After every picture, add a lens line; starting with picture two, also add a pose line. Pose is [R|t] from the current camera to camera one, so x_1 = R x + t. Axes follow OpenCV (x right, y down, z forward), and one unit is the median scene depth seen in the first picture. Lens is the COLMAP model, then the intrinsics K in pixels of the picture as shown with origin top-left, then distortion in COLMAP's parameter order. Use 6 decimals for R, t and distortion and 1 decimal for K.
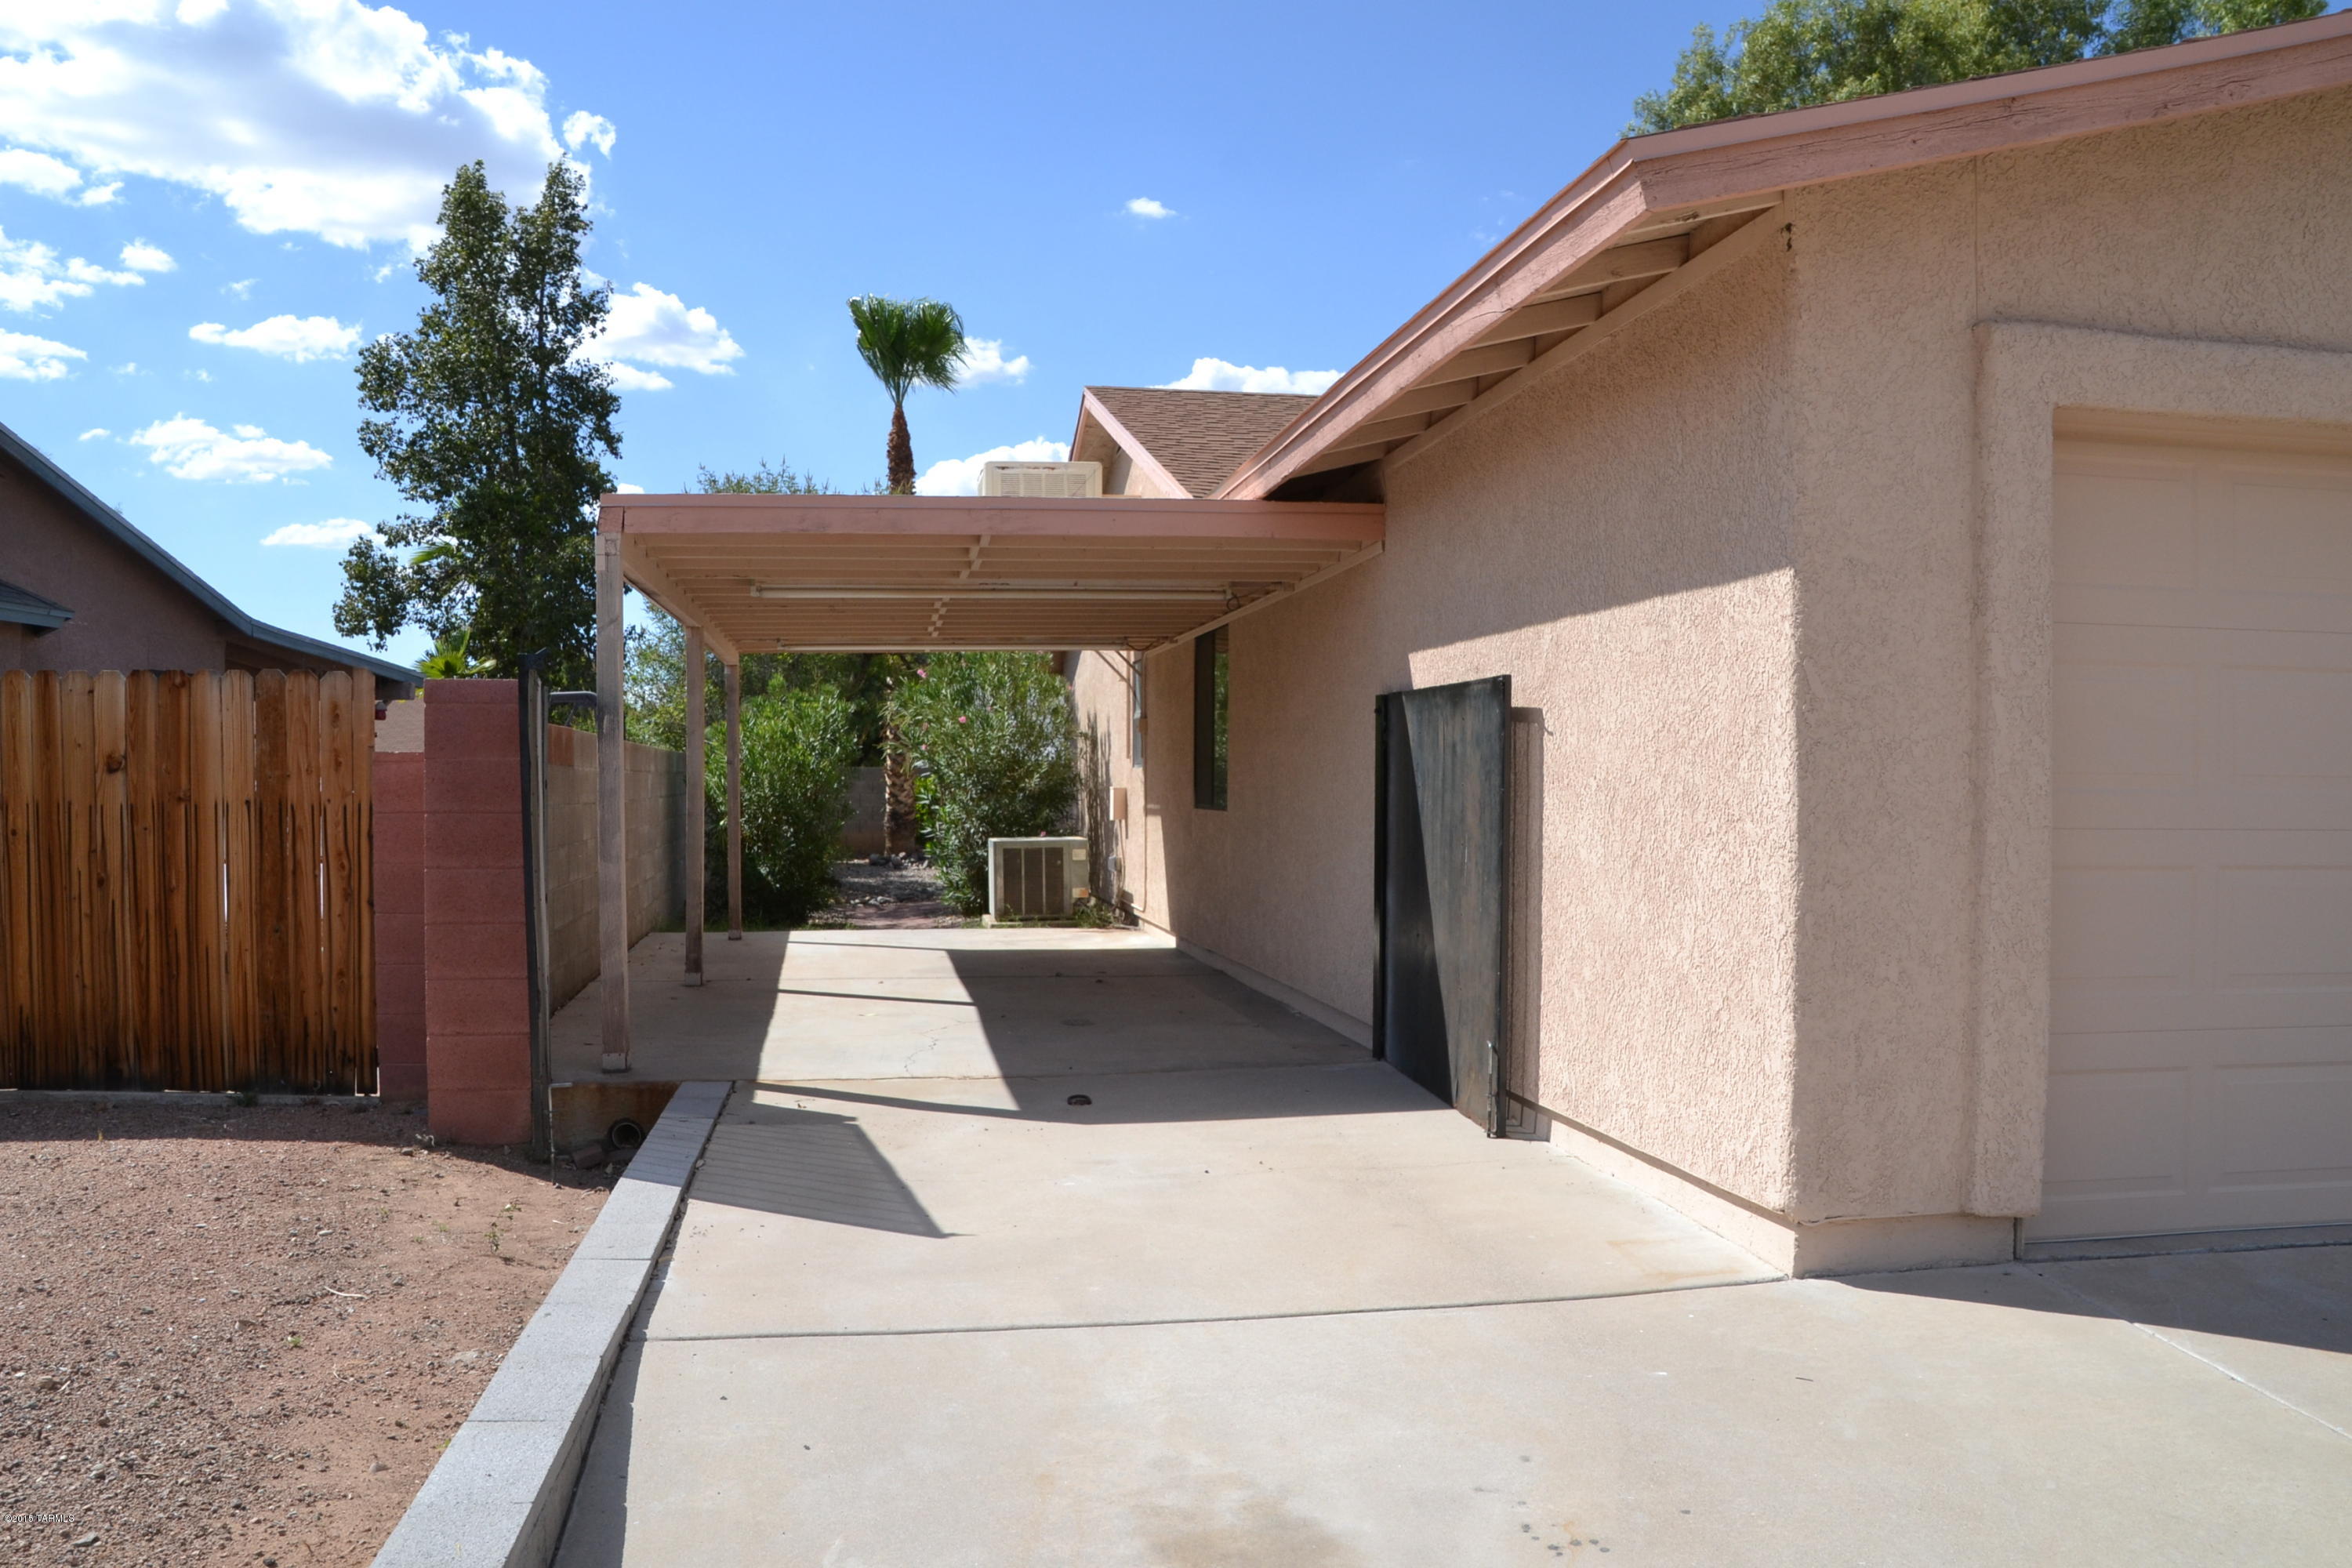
lens RADIAL K [[1901.0, 0, 1161.0], [0, 1901.0, 813.2], [0, 0, 1]] dist [-0.167996, 0.129936]
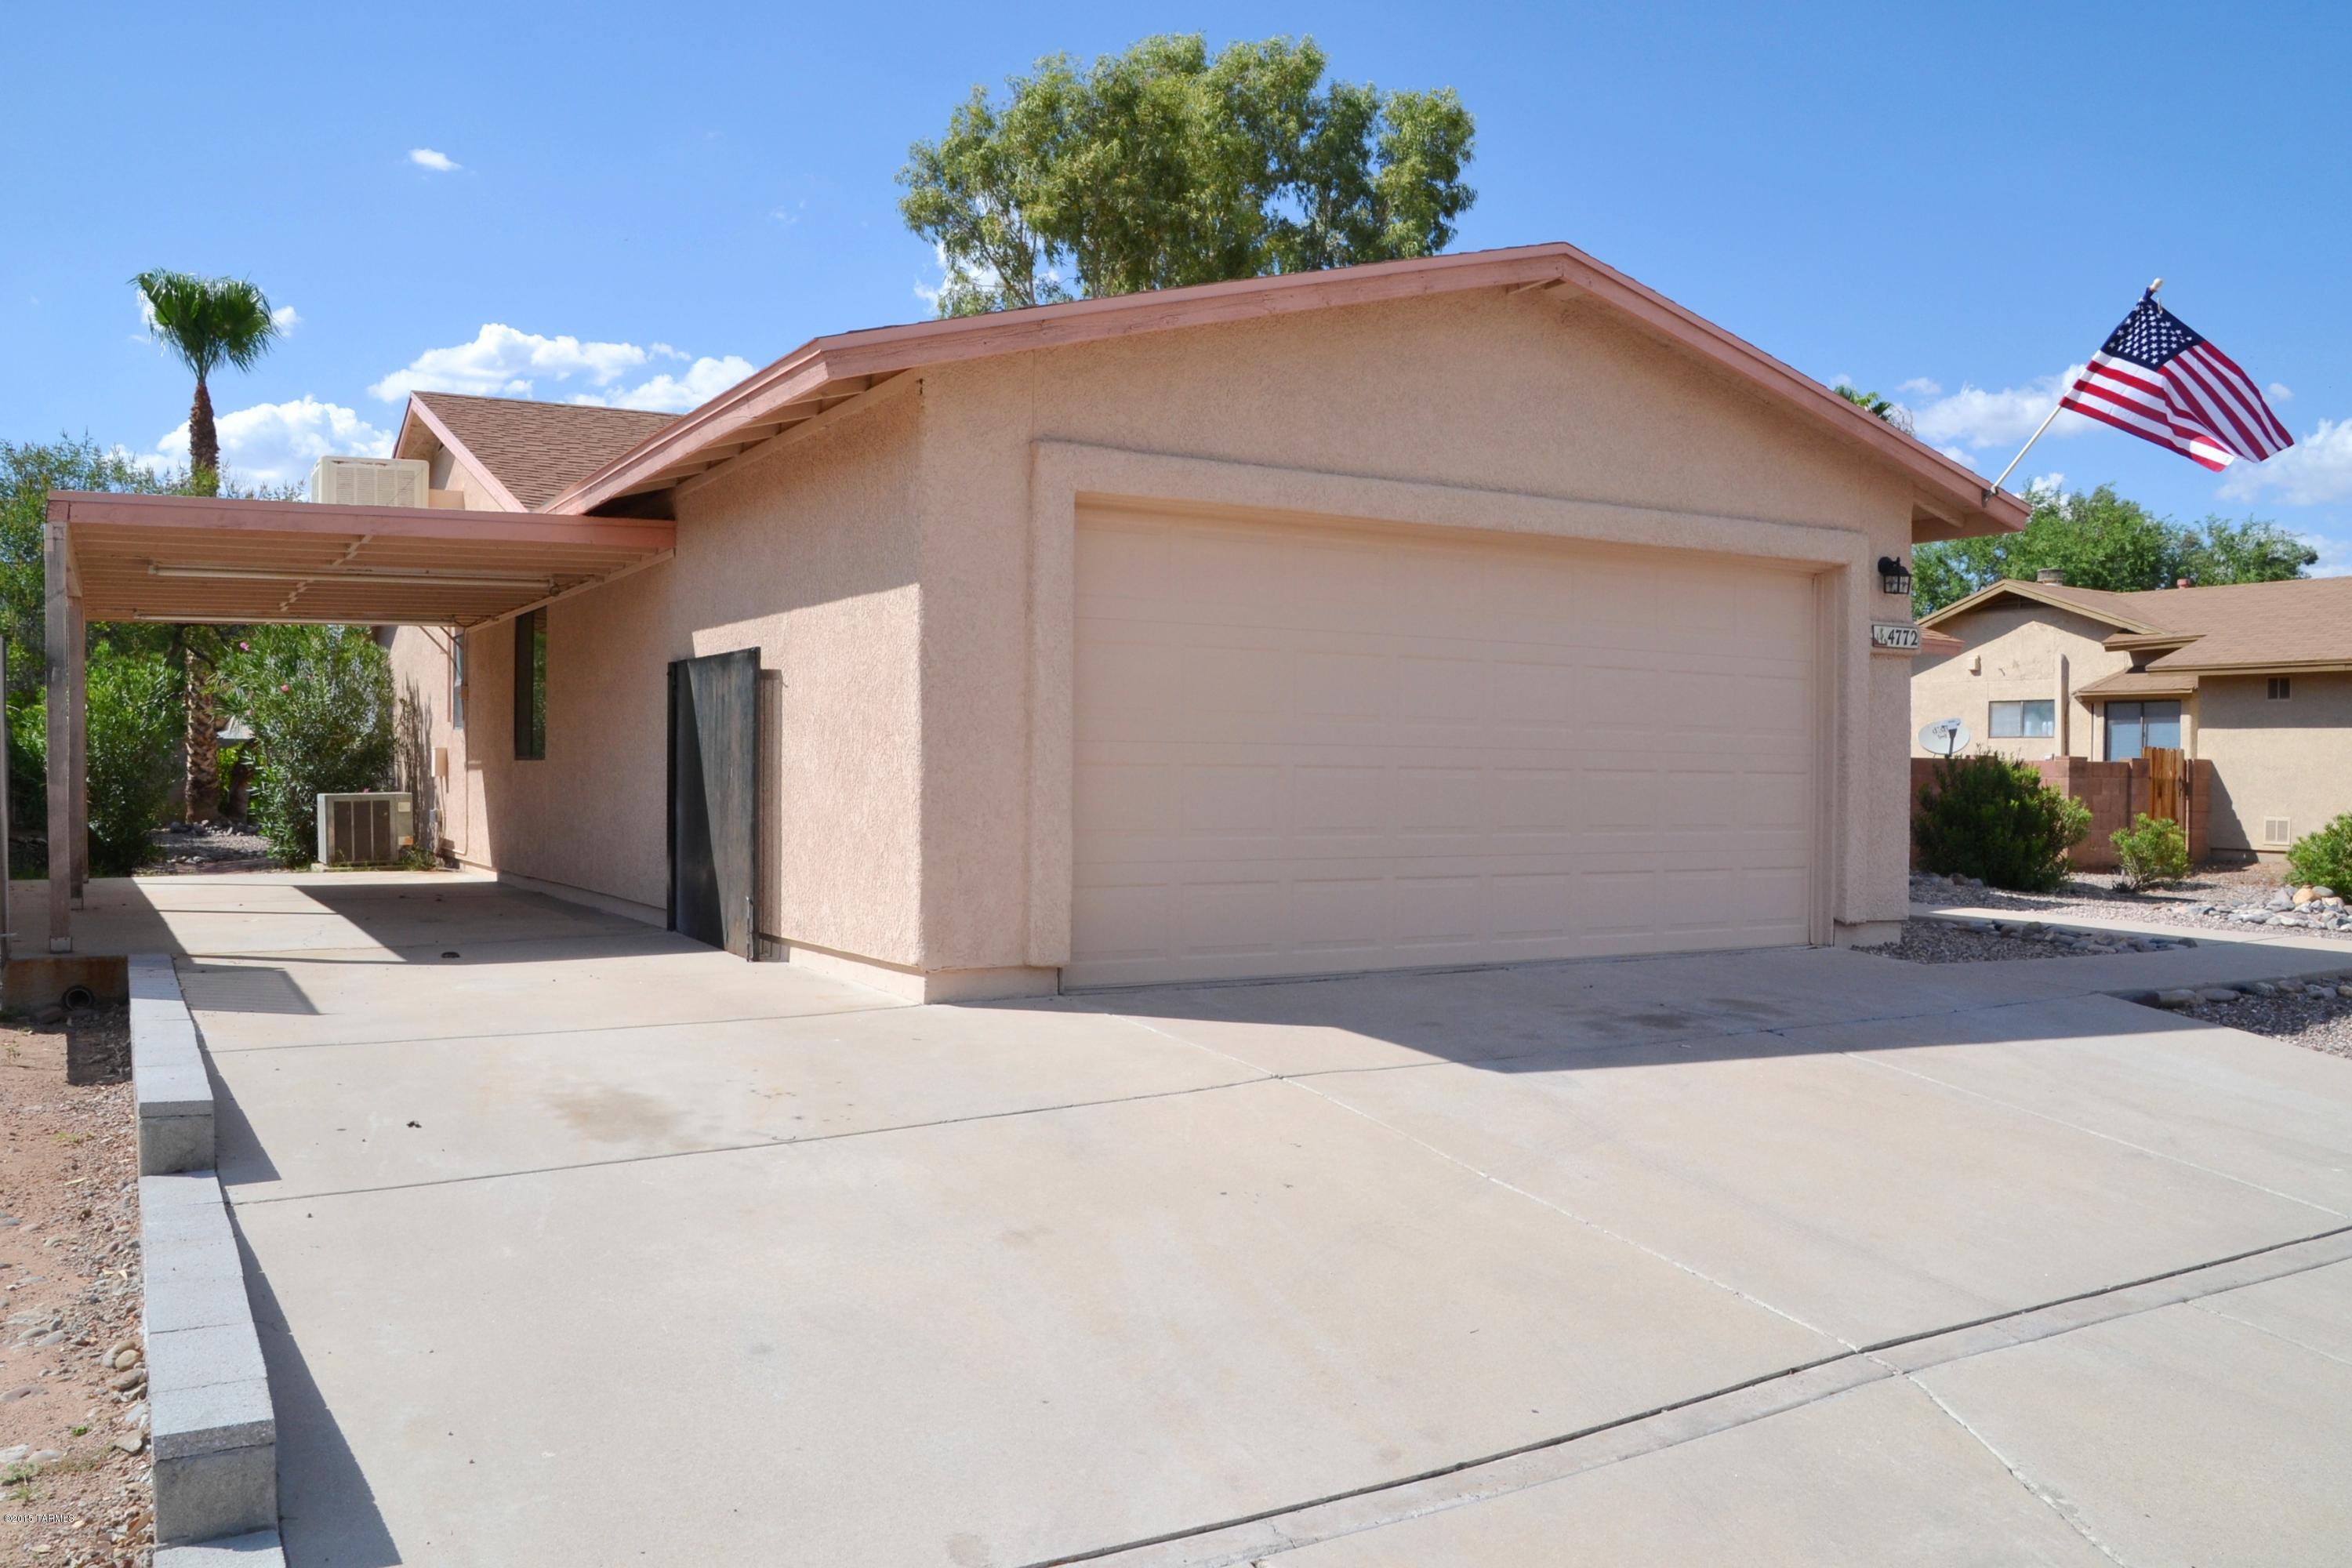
lens RADIAL K [[1901.0, 0, 1161.0], [0, 1901.0, 813.2], [0, 0, 1]] dist [-0.167996, 0.129936]
pose [[0.932665, -0.007016, 0.360676, -0.052211], [0.003937, 0.999949, 0.009271, 0.042138], [-0.360722, -0.007226, 0.932645, -0.462319]]
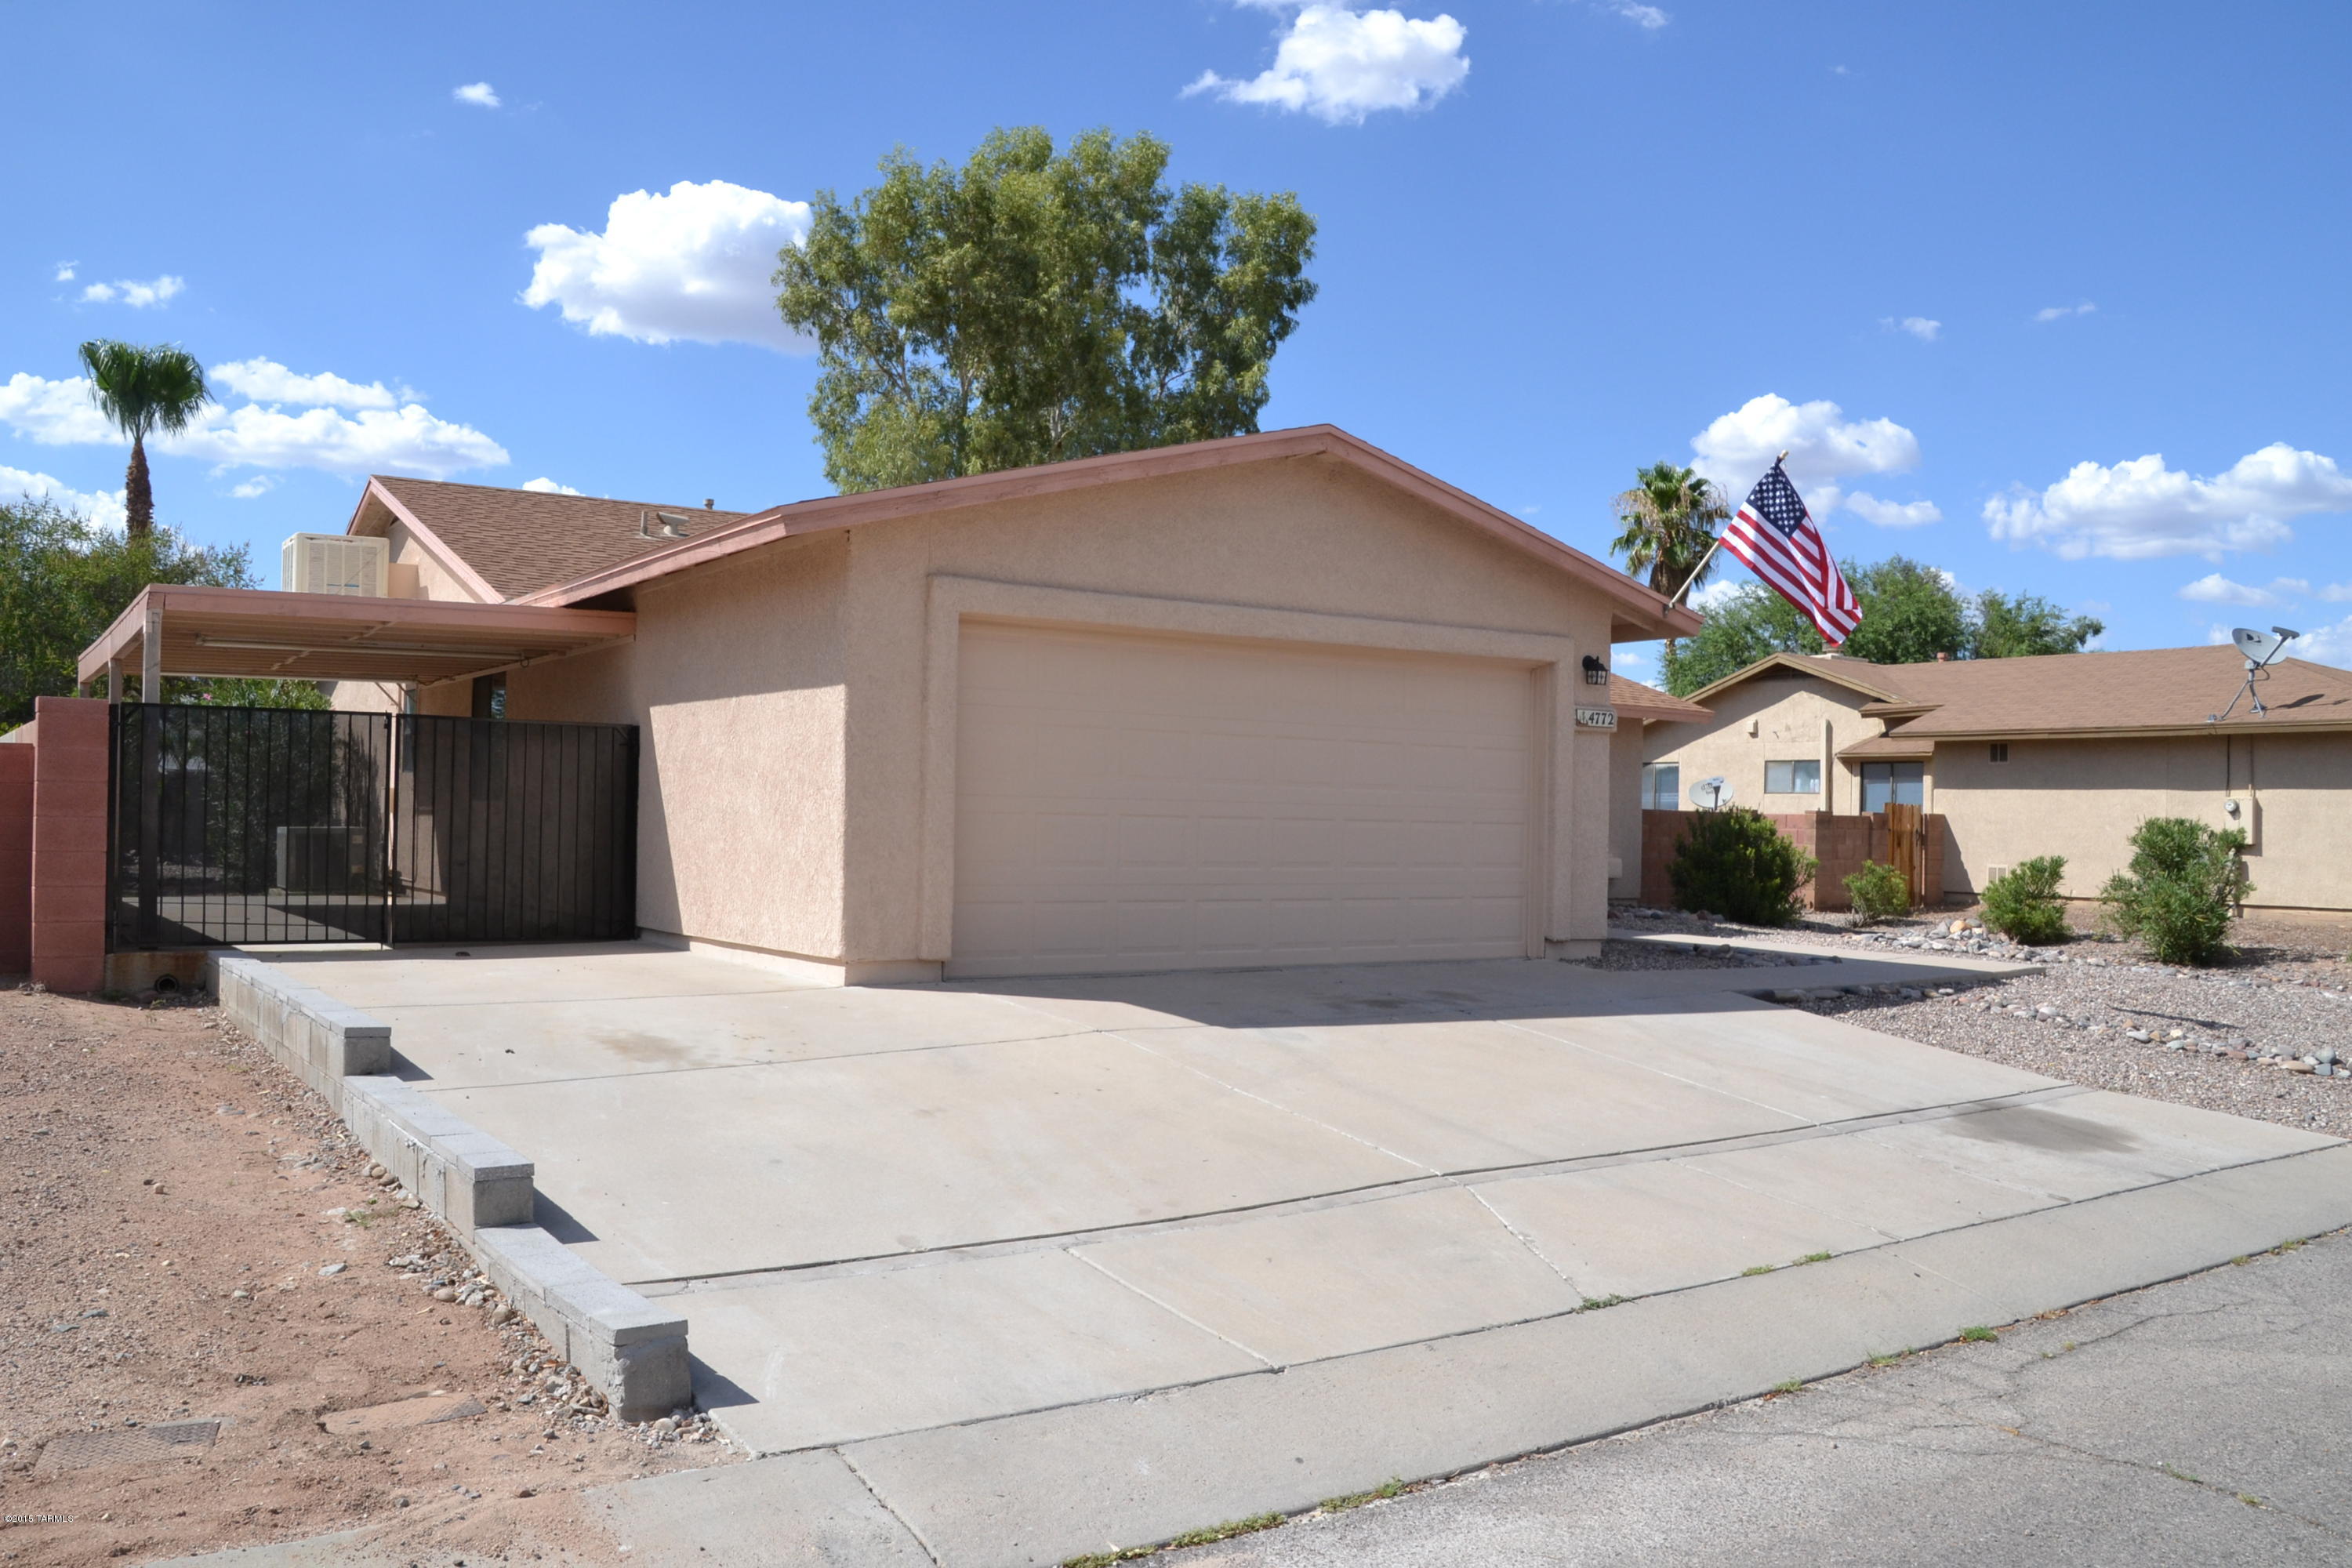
lens RADIAL K [[1888.7, 0, 1176.0], [0, 1888.7, 784.0], [0, 0, 1]] dist [-0.168012, 0.123580]
pose [[0.900093, 0.018474, 0.435307, -0.207766], [-0.005829, 0.999522, -0.030367, 0.046175], [-0.435660, 0.024796, 0.899770, -0.869917]]
